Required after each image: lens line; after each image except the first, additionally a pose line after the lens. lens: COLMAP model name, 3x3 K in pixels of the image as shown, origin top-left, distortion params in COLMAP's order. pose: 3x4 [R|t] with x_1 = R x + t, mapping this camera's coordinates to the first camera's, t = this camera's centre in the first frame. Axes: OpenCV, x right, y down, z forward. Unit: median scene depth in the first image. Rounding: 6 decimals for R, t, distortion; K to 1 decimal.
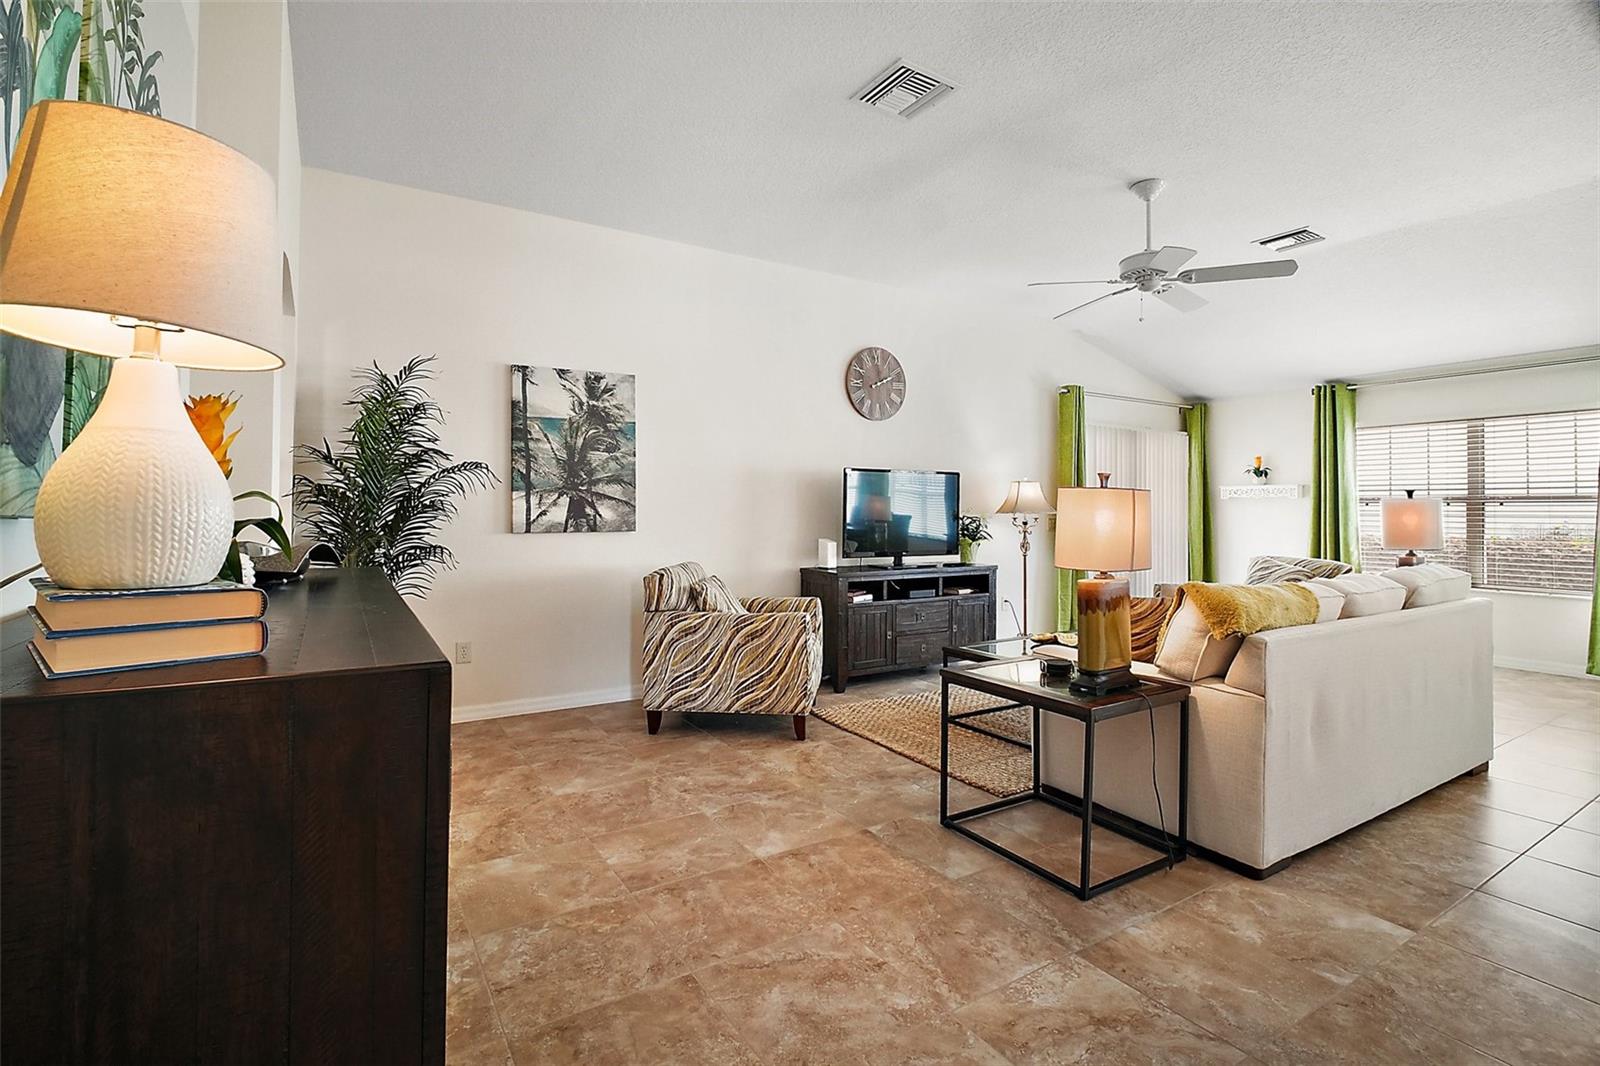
lens RADIAL K [[738.8, 0, 783.3], [0, 738.8, 499.5], [0, 0, 1]] dist [-0.002507, -0.002956]
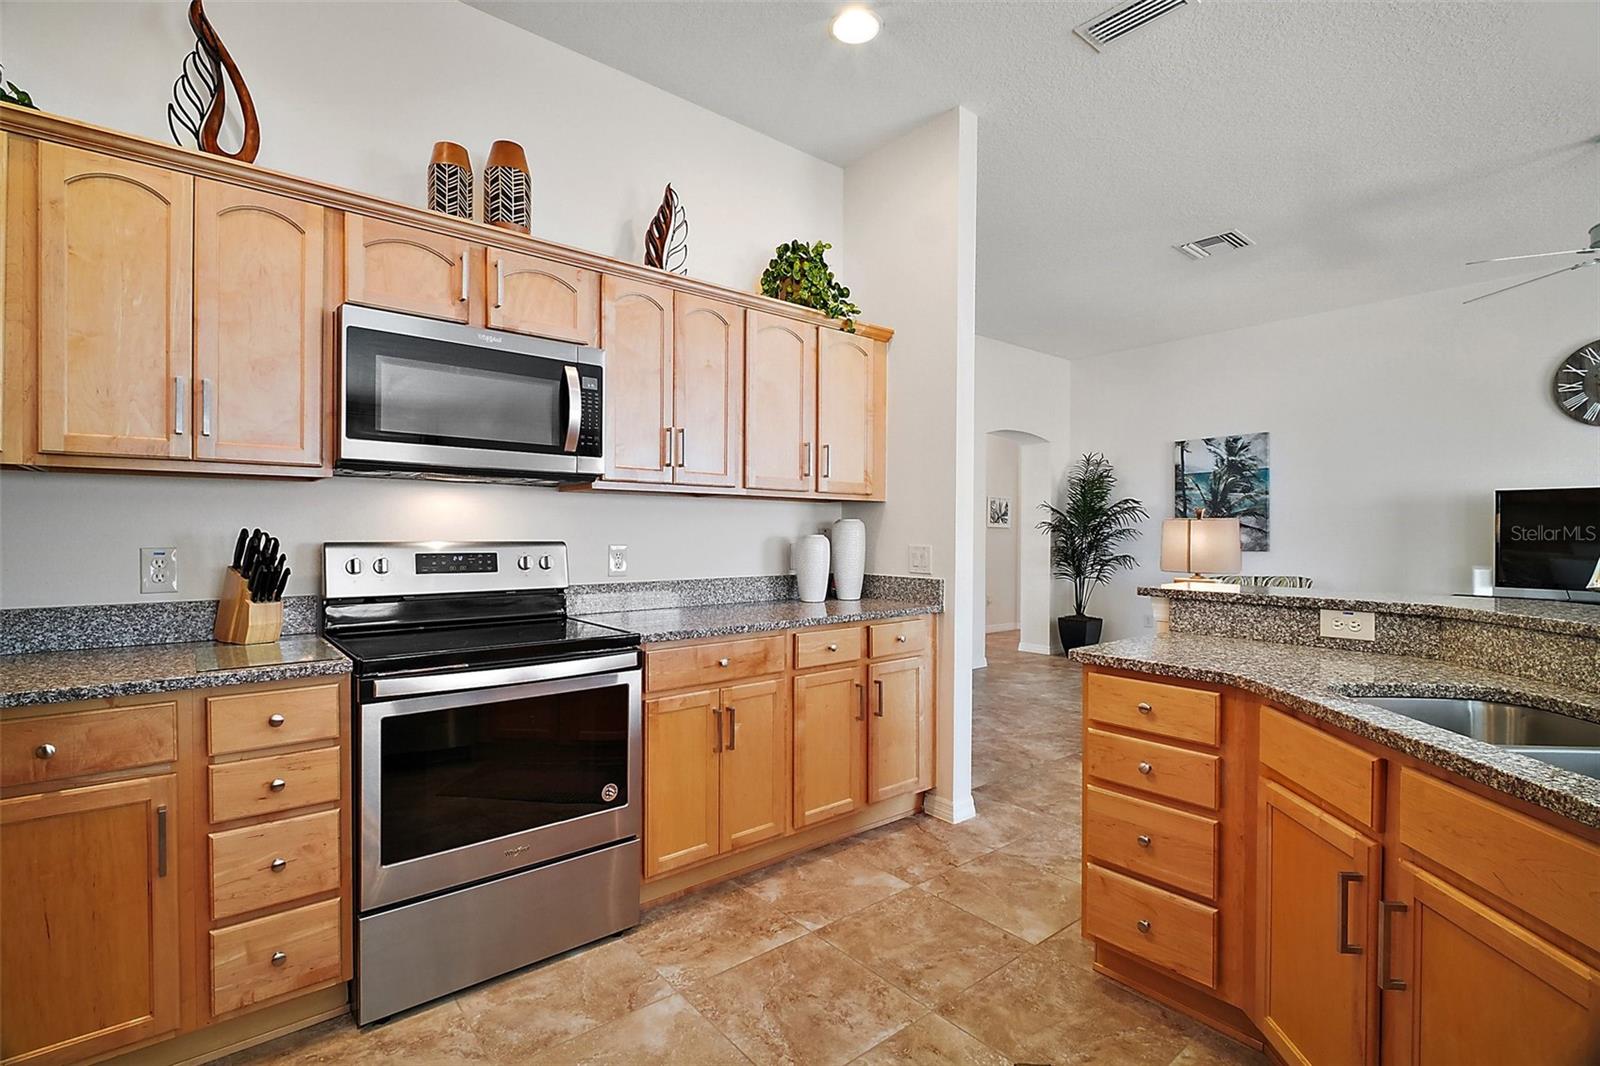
lens RADIAL K [[738.8, 0, 798.6], [0, 738.8, 536.2], [0, 0, 1]] dist [-0.002507, -0.002956]
pose [[0.145890, 0.001179, -0.989300, 1.009716], [0.008228, 0.999963, 0.002405, 0.006054], [0.989267, -0.008491, 0.145875, -0.012837]]
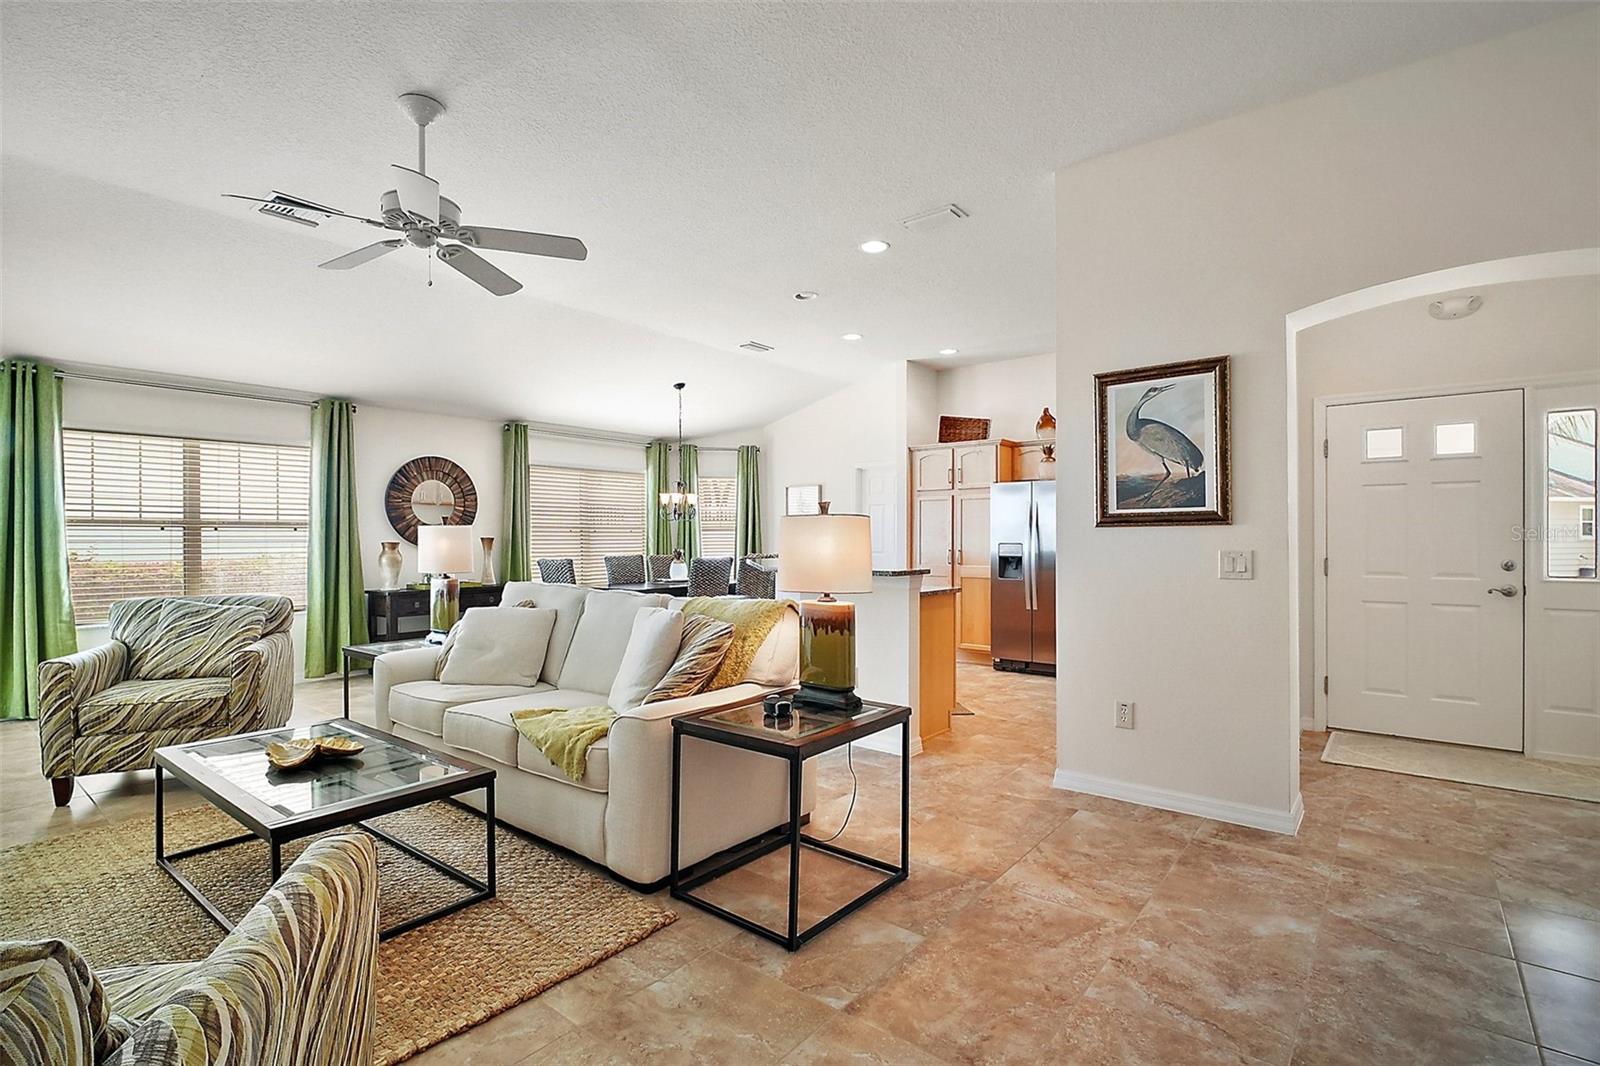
lens RADIAL K [[759.3, 0, 793.7], [0, 759.3, 536.0], [0, 0, 1]] dist [-0.005299, -0.001062]
pose [[-0.335153, -0.006018, 0.942144, -0.327888], [-0.014276, 0.999897, 0.001308, 0.004278], [-0.942056, -0.013012, -0.335205, 0.792395]]
